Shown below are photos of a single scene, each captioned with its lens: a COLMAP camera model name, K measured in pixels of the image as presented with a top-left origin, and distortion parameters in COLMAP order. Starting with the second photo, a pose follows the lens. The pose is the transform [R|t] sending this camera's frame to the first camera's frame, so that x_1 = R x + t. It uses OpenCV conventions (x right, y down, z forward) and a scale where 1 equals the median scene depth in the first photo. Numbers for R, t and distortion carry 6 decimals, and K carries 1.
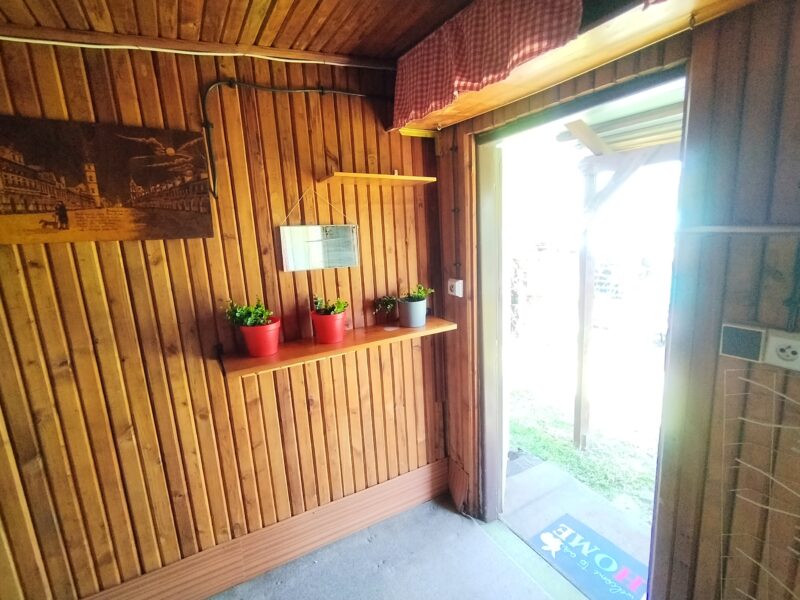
lens RADIAL K [[380.0, 0, 397.3], [0, 380.0, 301.7], [0, 0, 1]] dist [-0.000386, 0.000253]
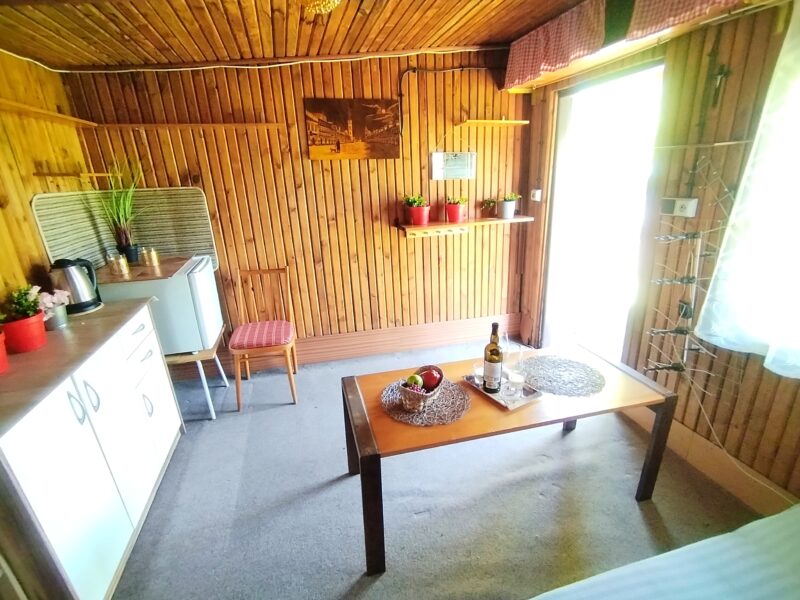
lens RADIAL K [[380.0, 0, 397.3], [0, 380.0, 301.7], [0, 0, 1]] dist [-0.000386, 0.000253]
pose [[0.967431, 0.087934, -0.237371, 0.013112], [-0.052857, 0.987227, 0.150293, 0.220961], [0.247555, -0.132852, 0.959722, -0.803384]]
